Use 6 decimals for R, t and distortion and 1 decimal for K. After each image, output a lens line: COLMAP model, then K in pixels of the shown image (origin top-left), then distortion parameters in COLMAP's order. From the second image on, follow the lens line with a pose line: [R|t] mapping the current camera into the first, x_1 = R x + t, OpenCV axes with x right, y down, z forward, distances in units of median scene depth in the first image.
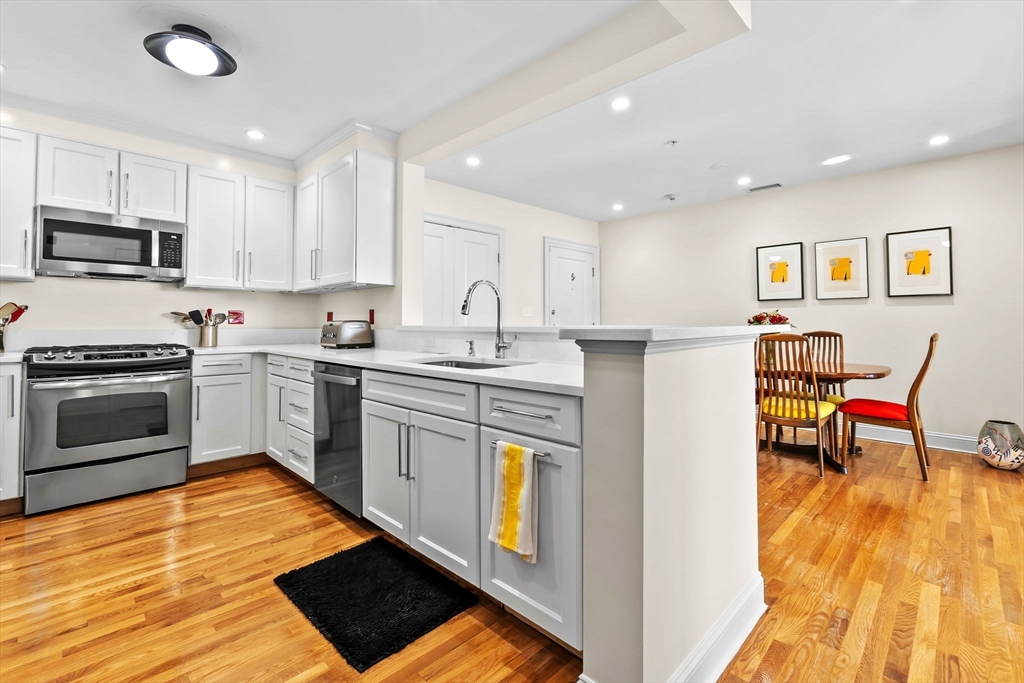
lens RADIAL K [[448.7, 0, 520.4], [0, 448.7, 312.5], [0, 0, 1]] dist [-0.003911, 0.000045]
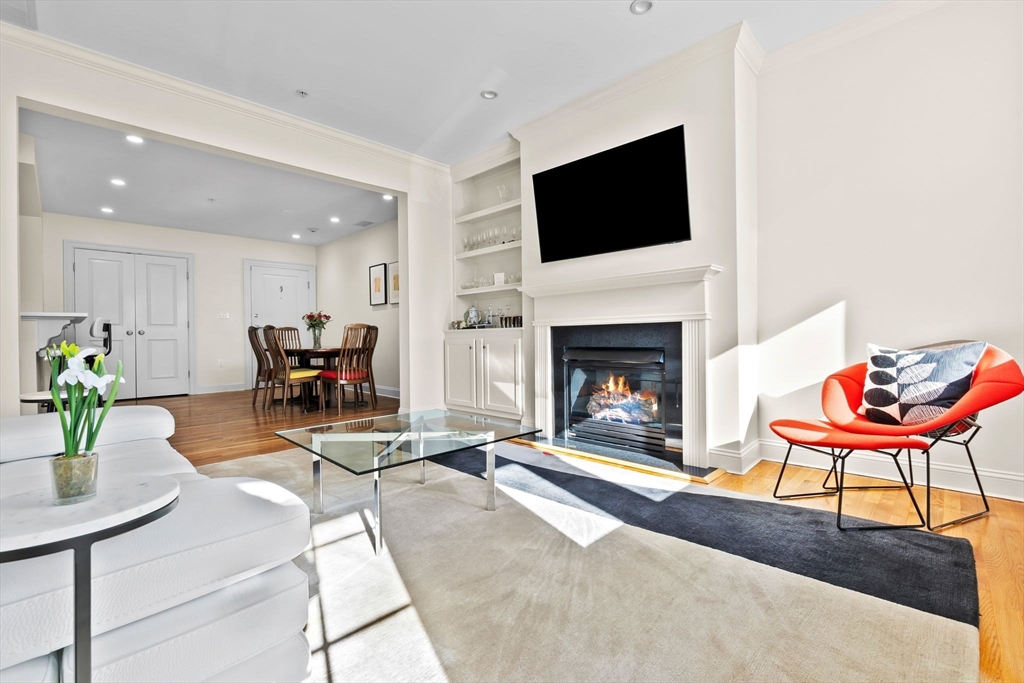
lens RADIAL K [[448.7, 0, 517.3], [0, 448.7, 338.2], [0, 0, 1]] dist [-0.003911, 0.000045]
pose [[0.999975, -0.006386, 0.003143, 1.534827], [0.006290, 0.999544, 0.029531, 0.056786], [-0.003330, -0.029510, 0.999559, -0.592798]]
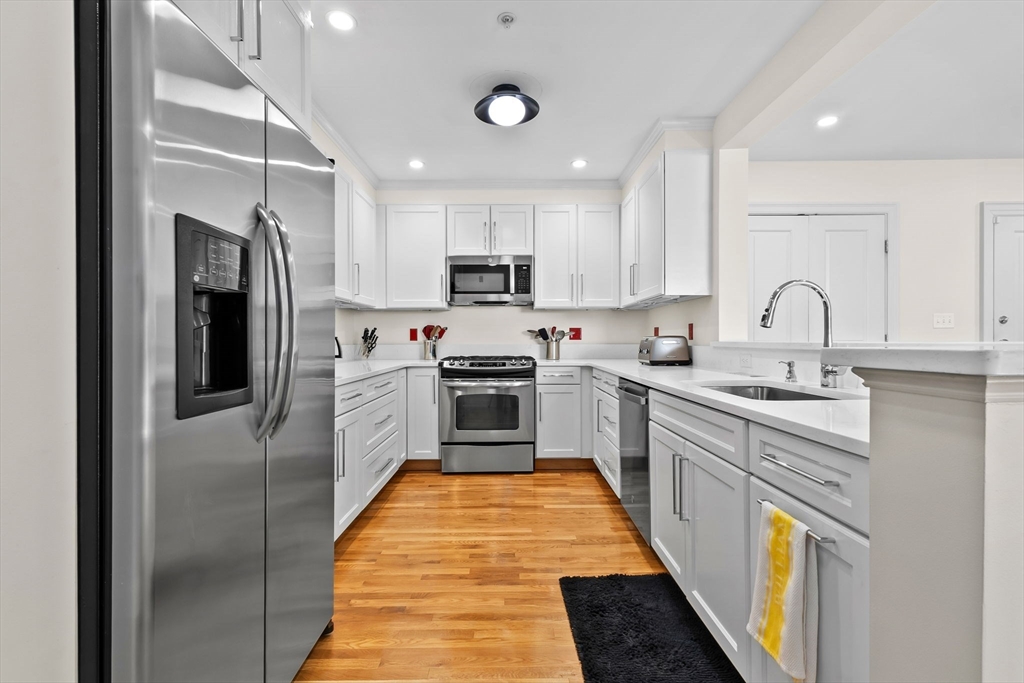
lens RADIAL K [[464.0, 0, 514.2], [0, 464.0, 343.1], [0, 0, 1]] dist [0.002496, -0.000365]
pose [[0.708892, 0.003474, -0.705308, 0.092103], [0.020452, 0.999466, 0.025479, 0.001820], [0.705020, -0.032486, 0.708443, 0.092415]]
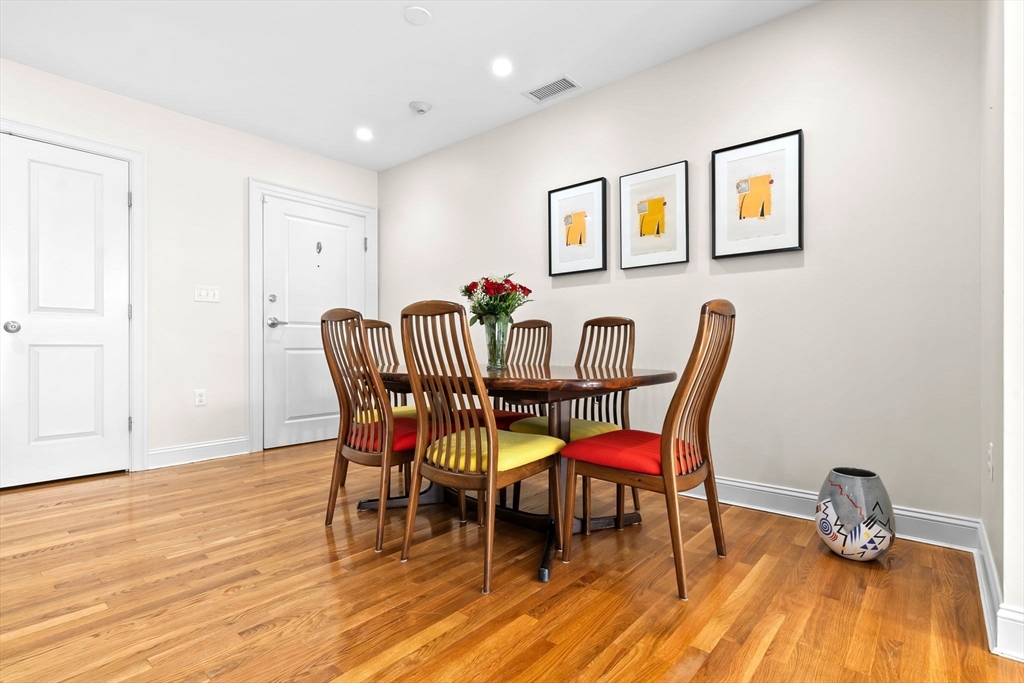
lens RADIAL K [[495.4, 0, 521.2], [0, 495.4, 347.9], [0, 0, 1]] dist [-0.002066, 0.000343]
pose [[0.996902, 0.003545, 0.078578, 0.685885], [-0.005644, 0.999633, 0.026507, 0.089678], [-0.078455, -0.026869, 0.996556, 0.479395]]
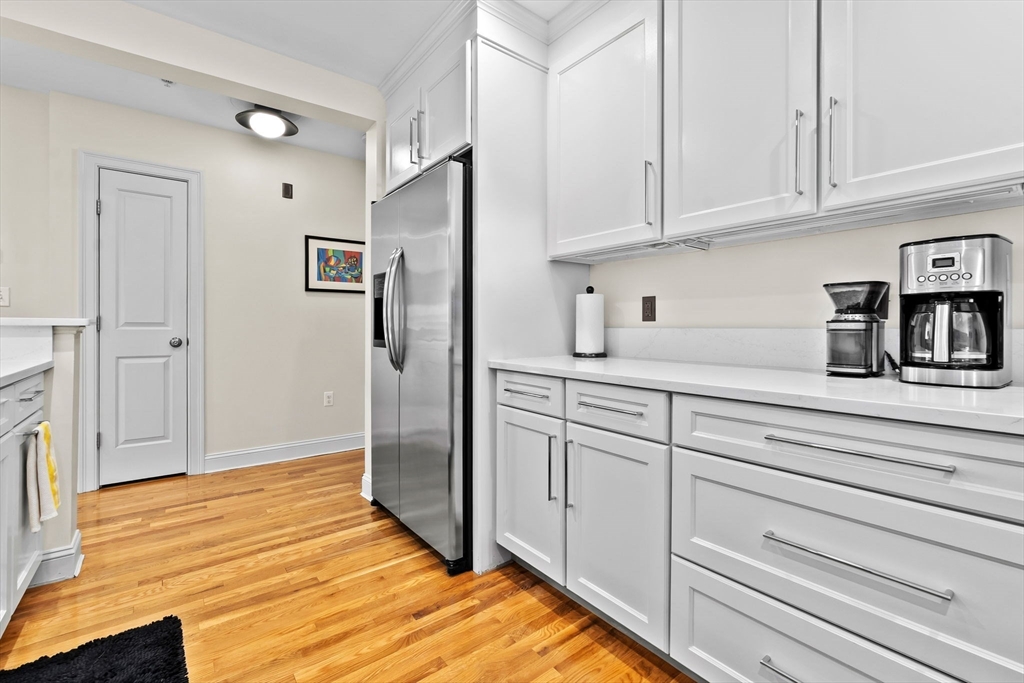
lens RADIAL K [[448.7, 0, 507.5], [0, 448.7, 326.0], [0, 0, 1]] dist [-0.003911, 0.000045]
pose [[-0.990096, -0.001418, 0.140383, -0.625525], [-0.005762, 0.999517, -0.030542, 0.038178], [-0.140272, -0.031048, -0.989626, 0.931774]]
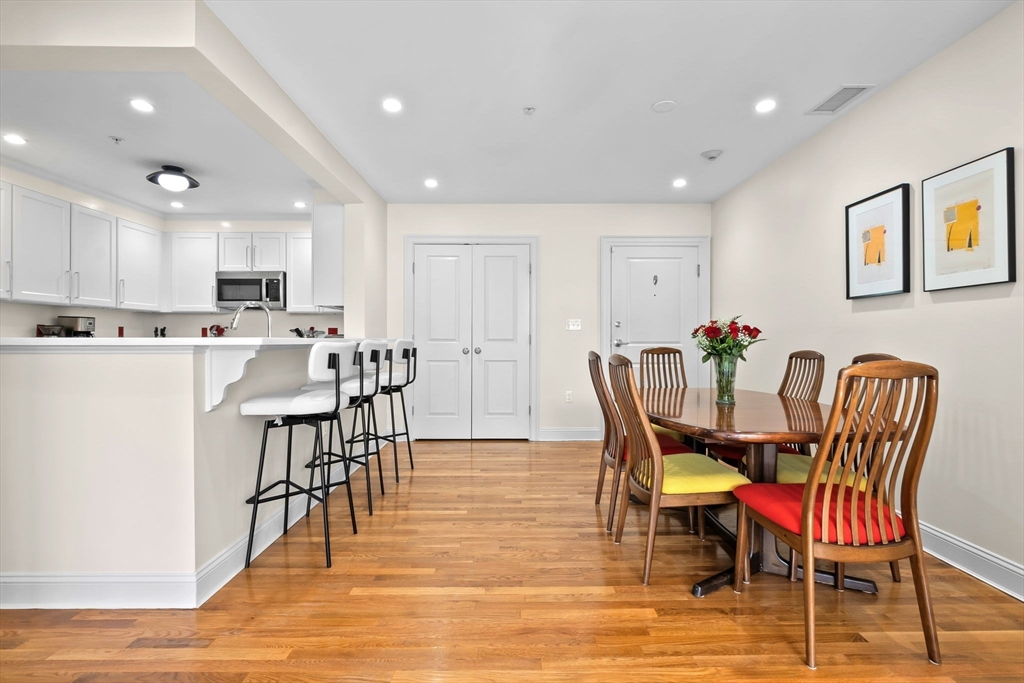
lens RADIAL K [[477.3, 0, 515.2], [0, 477.3, 340.2], [0, 0, 1]] dist [-0.005401, 0.000668]
pose [[0.711334, 0.006188, -0.702827, 1.033495], [0.012871, 0.999679, 0.021828, 0.011672], [0.702737, -0.024573, 0.711026, 0.419586]]
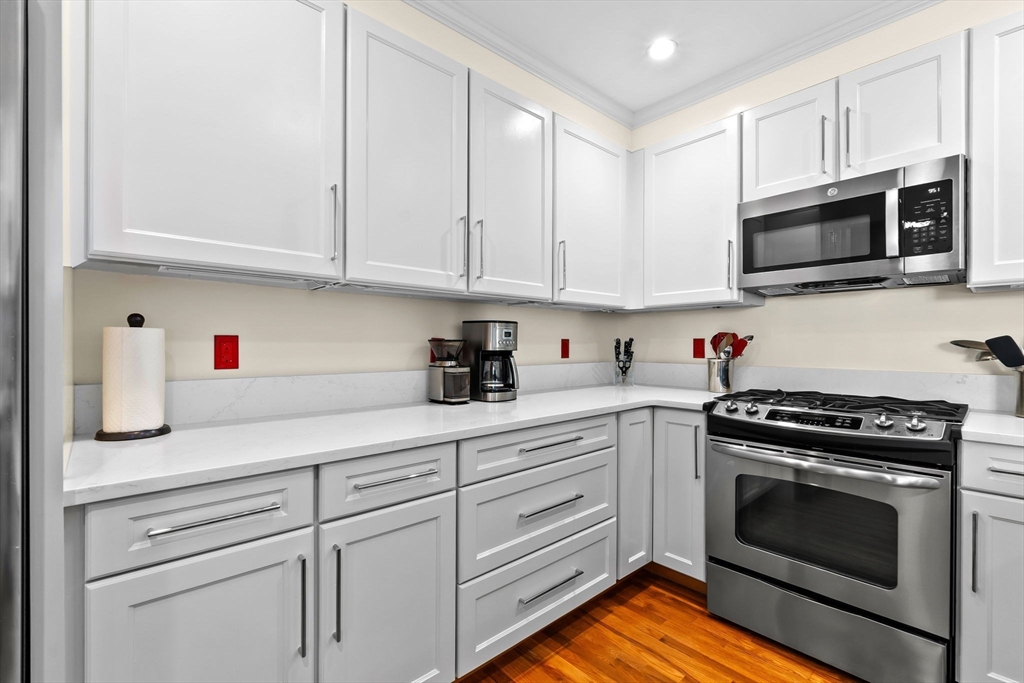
lens RADIAL K [[448.7, 0, 514.9], [0, 448.7, 345.5], [0, 0, 1]] dist [-0.003911, 0.000045]
pose [[-0.051092, 0.004378, -0.998684, -0.267865], [0.023672, 0.999715, 0.003171, -0.010000], [0.998413, -0.023479, -0.051181, 0.584611]]
